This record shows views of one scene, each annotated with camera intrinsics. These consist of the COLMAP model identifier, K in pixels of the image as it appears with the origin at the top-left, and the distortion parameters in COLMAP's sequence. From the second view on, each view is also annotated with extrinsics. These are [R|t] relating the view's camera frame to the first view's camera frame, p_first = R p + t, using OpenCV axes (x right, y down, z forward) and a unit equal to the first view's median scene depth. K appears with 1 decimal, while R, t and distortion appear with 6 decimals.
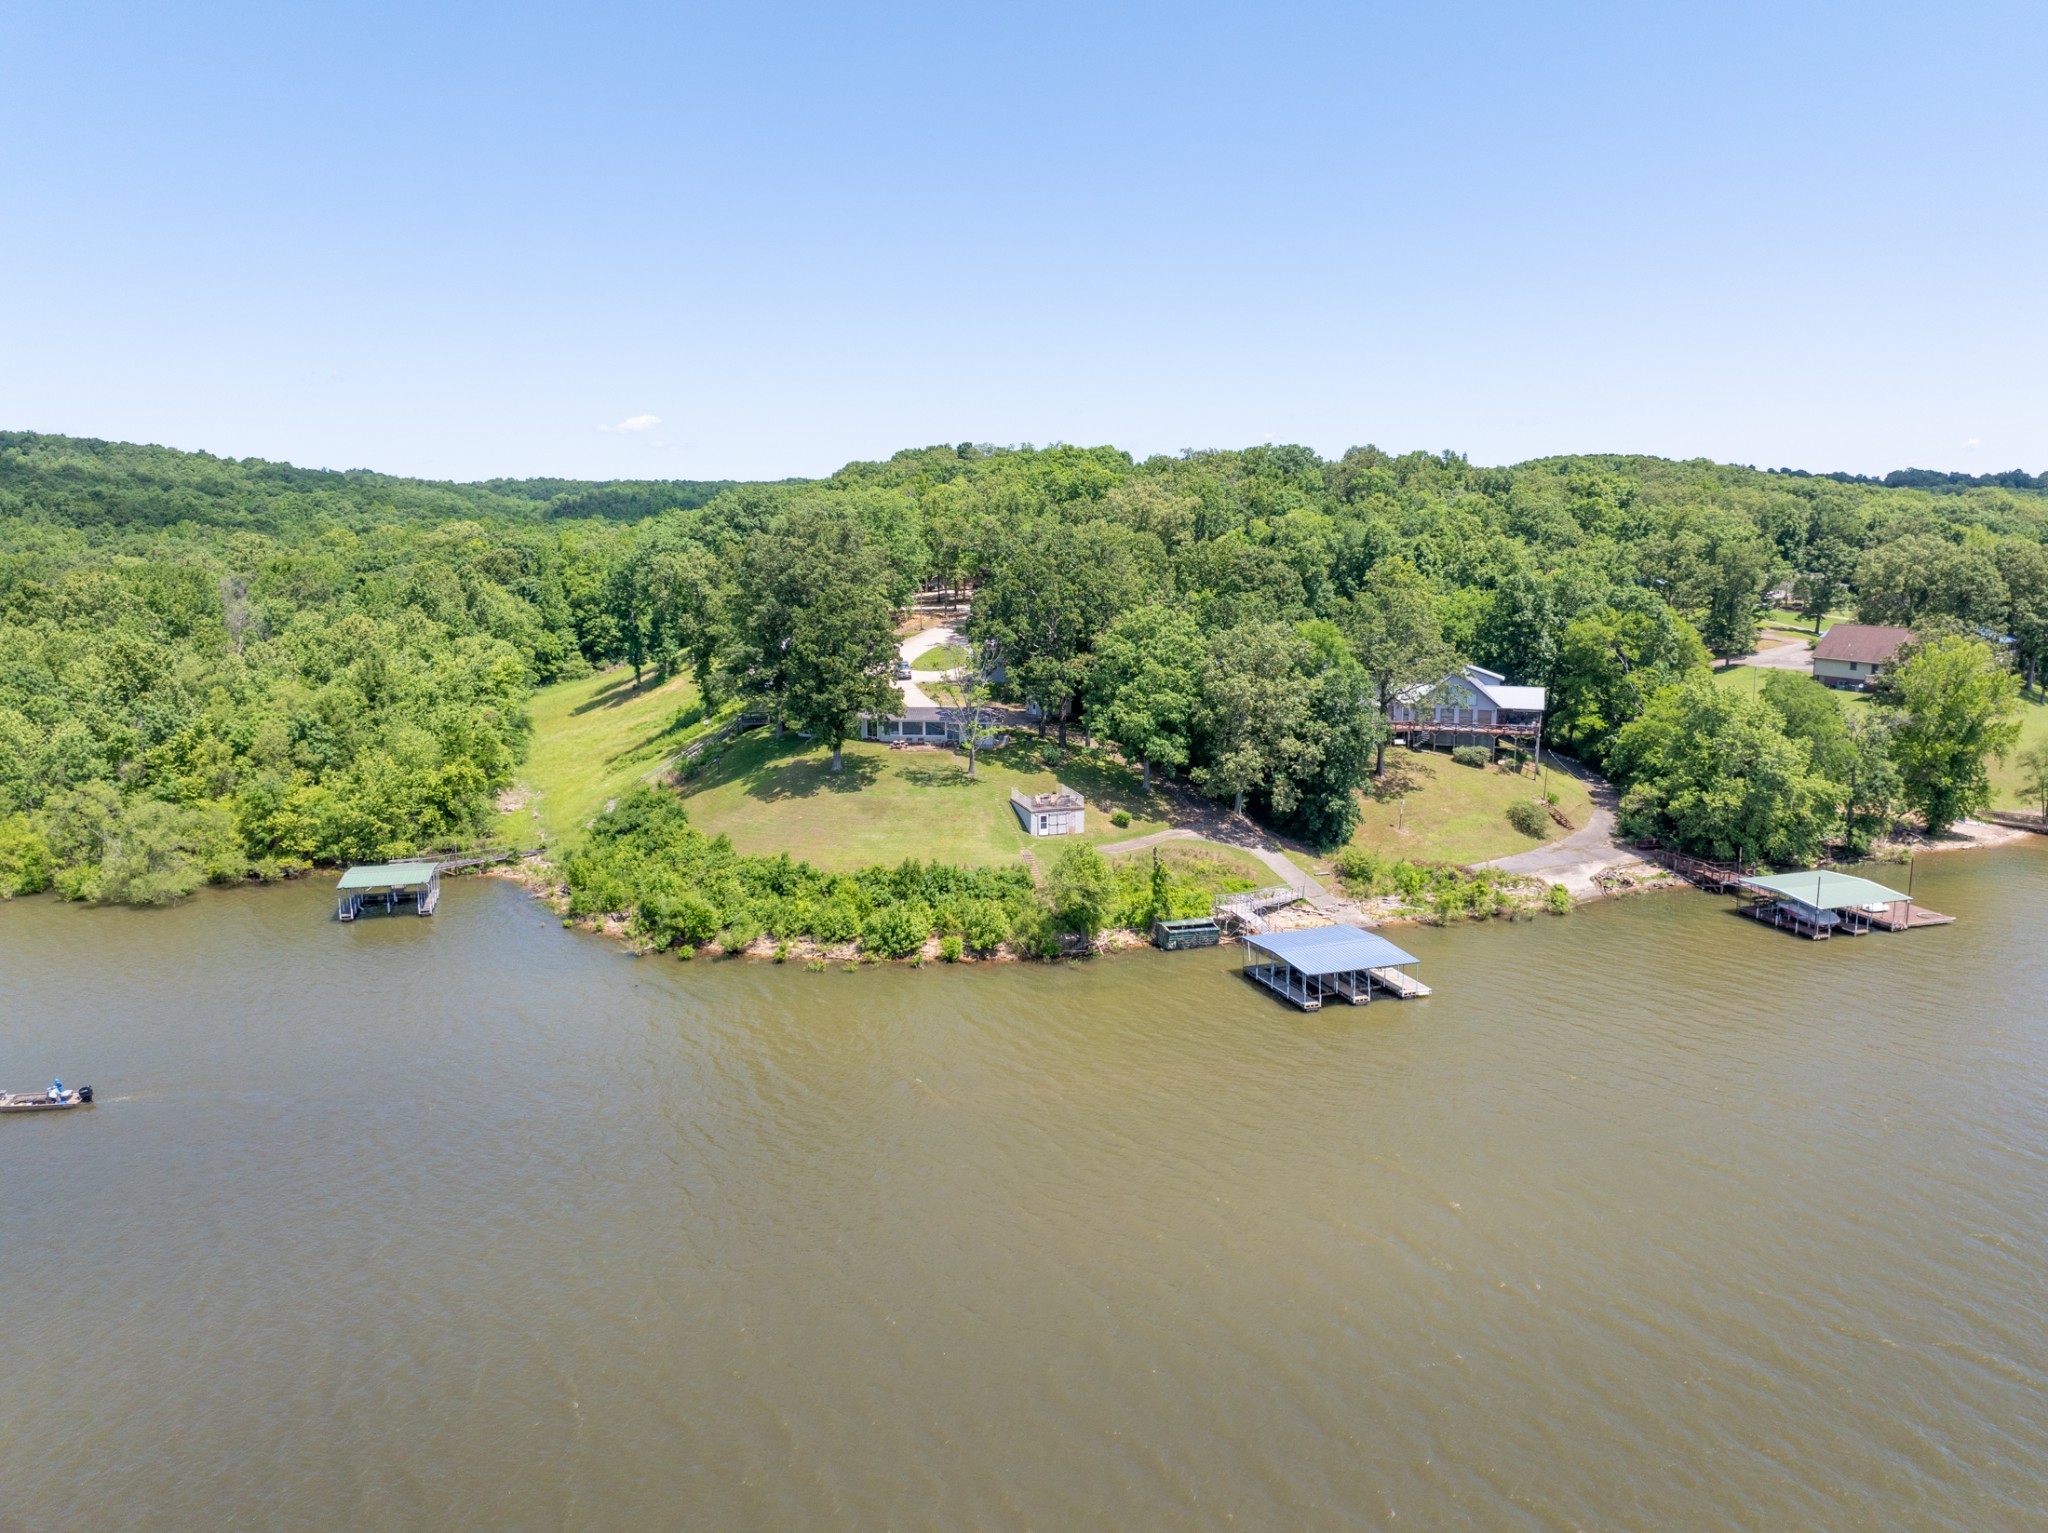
lens RADIAL K [[1449.7, 0, 1033.7], [0, 1449.7, 751.6], [0, 0, 1]] dist [-0.053181, 0.019919]
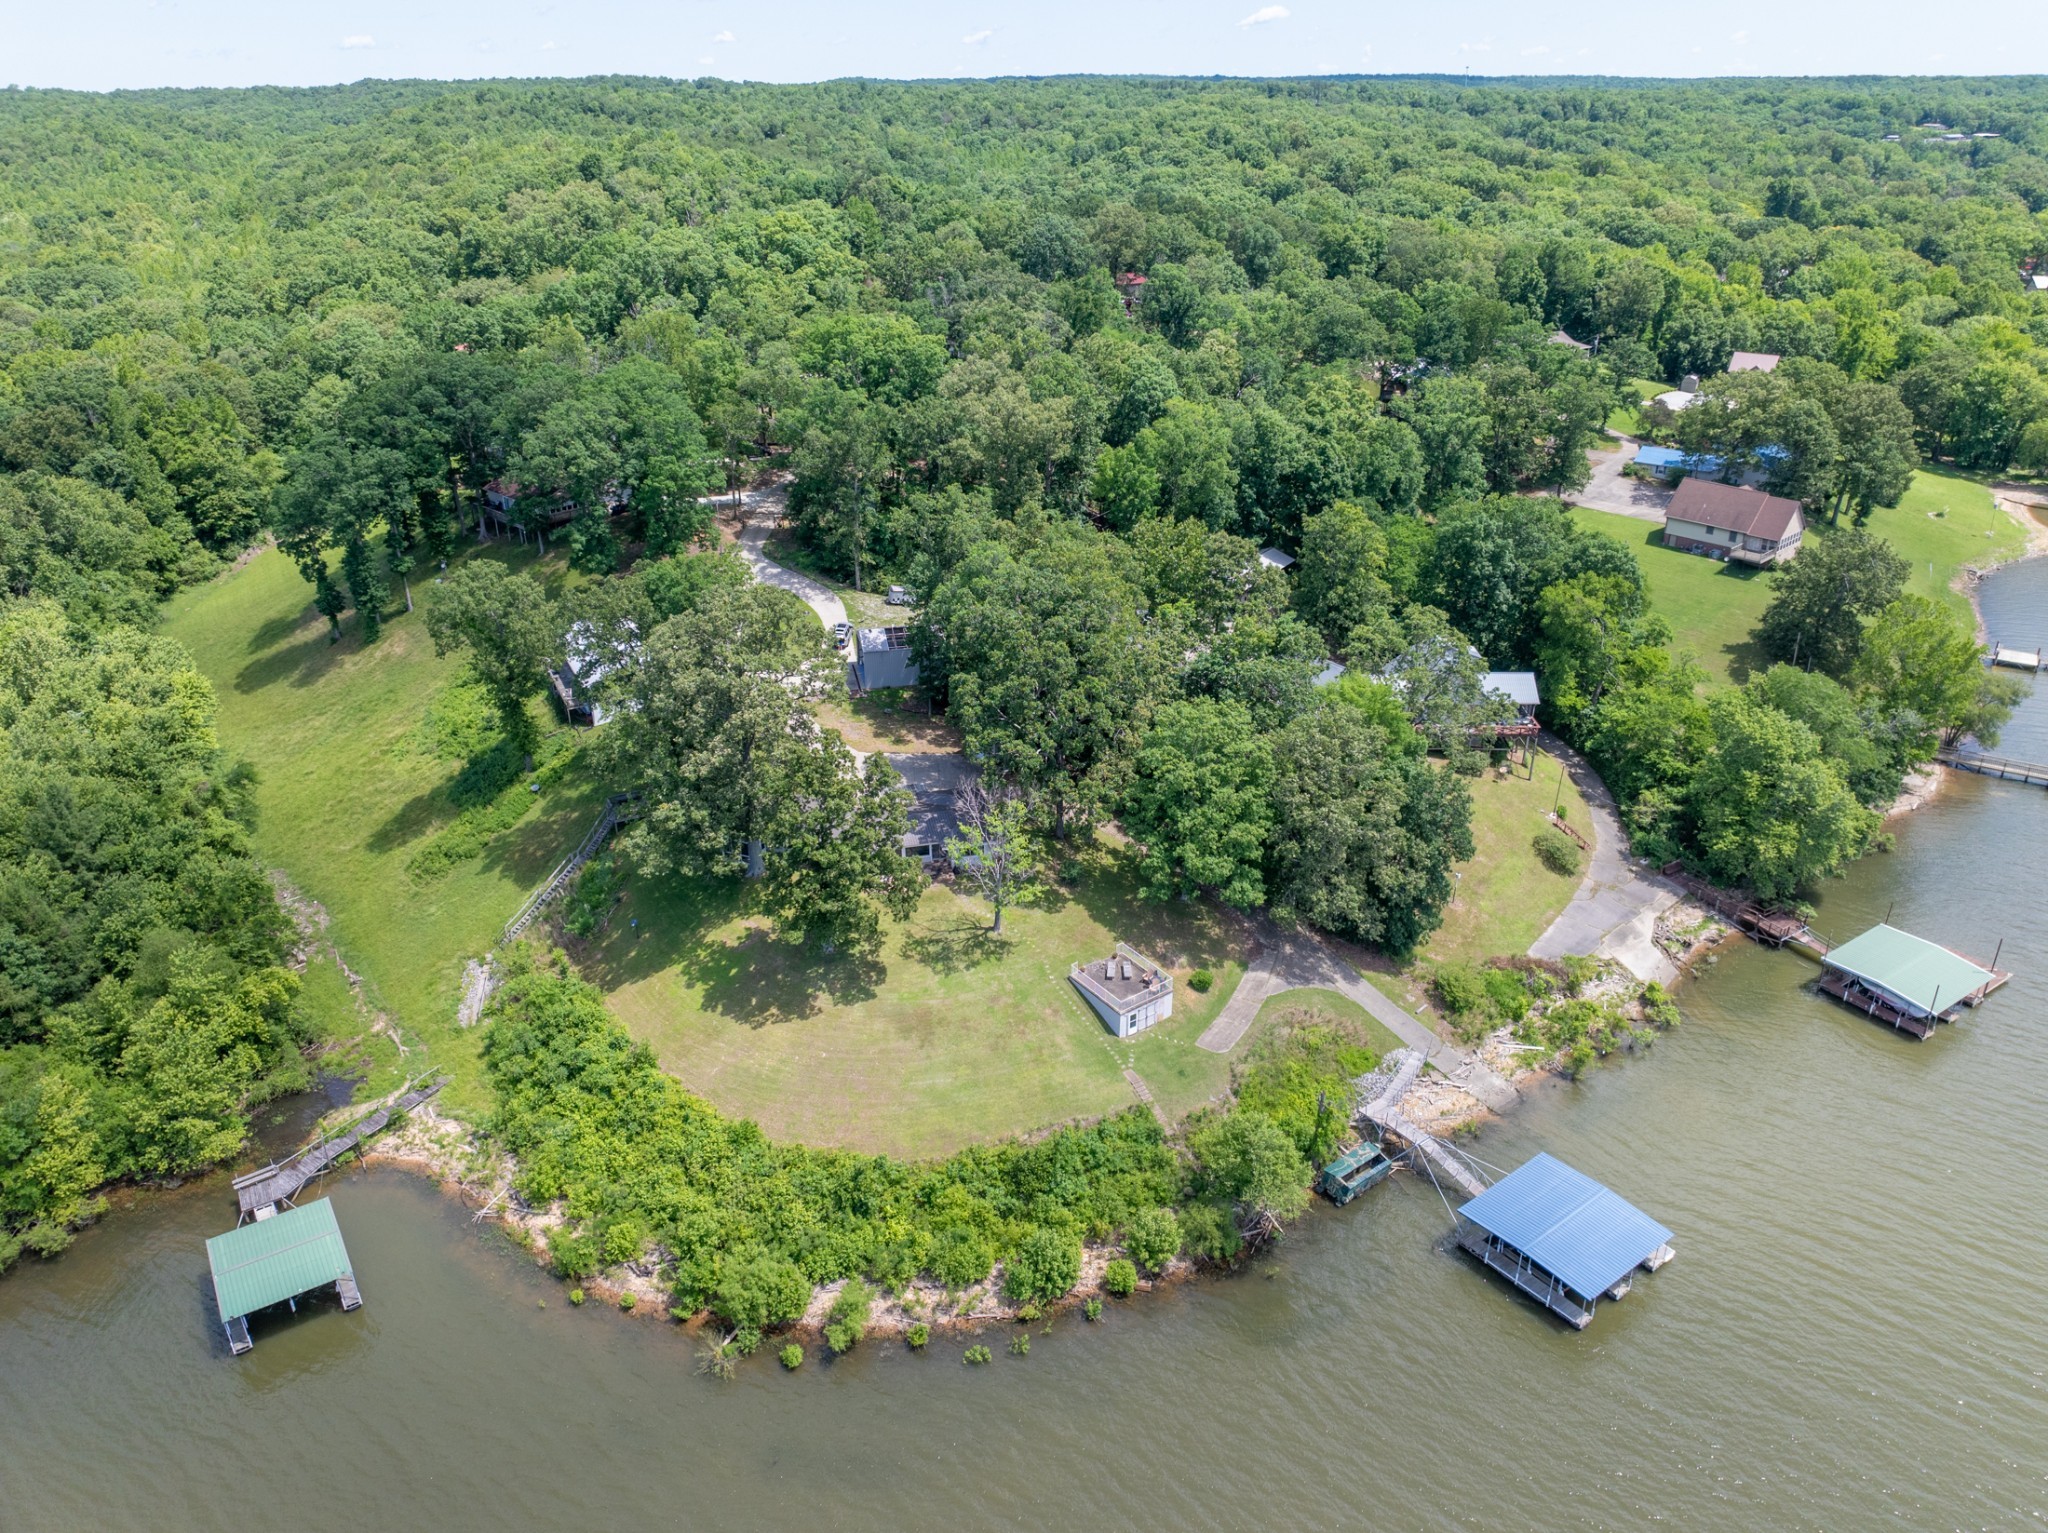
lens RADIAL K [[1449.7, 0, 1031.5], [0, 1449.7, 748.9], [0, 0, 1]] dist [-0.053181, 0.019919]
pose [[0.952204, -0.130660, 0.276109, -0.236687], [0.052100, 0.960125, 0.274674, -0.305095], [-0.300988, -0.247160, 0.921042, 0.279932]]
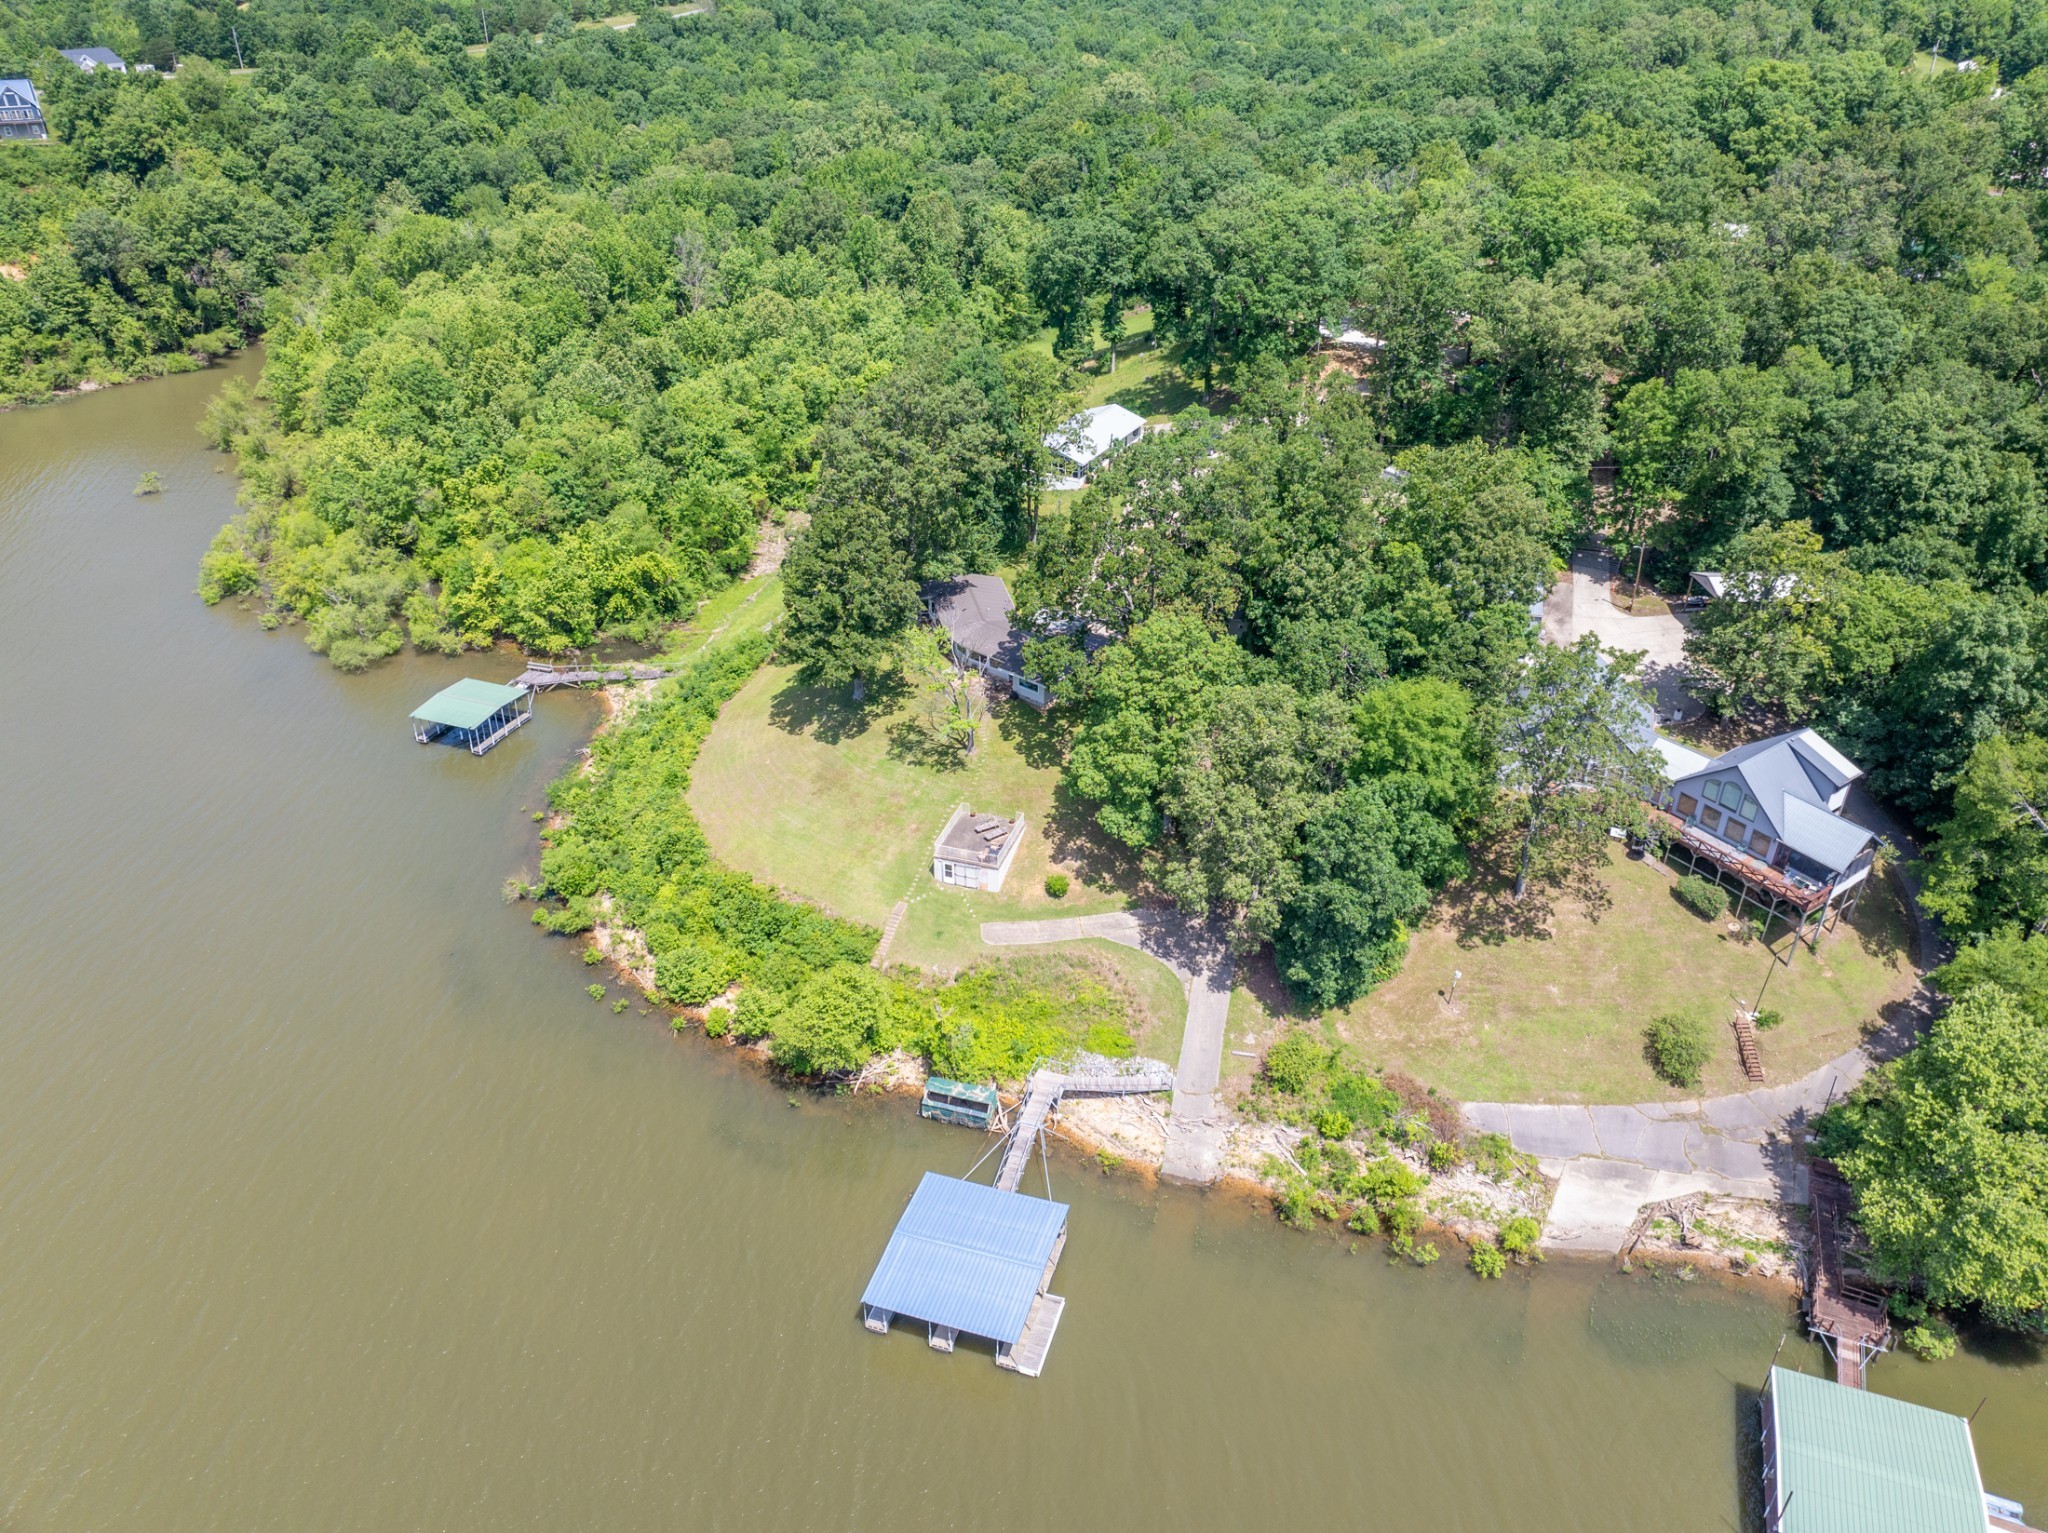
lens RADIAL K [[1449.7, 0, 1035.7], [0, 1449.7, 773.8], [0, 0, 1]] dist [-0.053181, 0.019919]
pose [[0.804856, 0.314948, -0.503006, 0.419340], [-0.098738, 0.906816, 0.409798, -0.325448], [0.585199, -0.280163, 0.760954, 0.381648]]
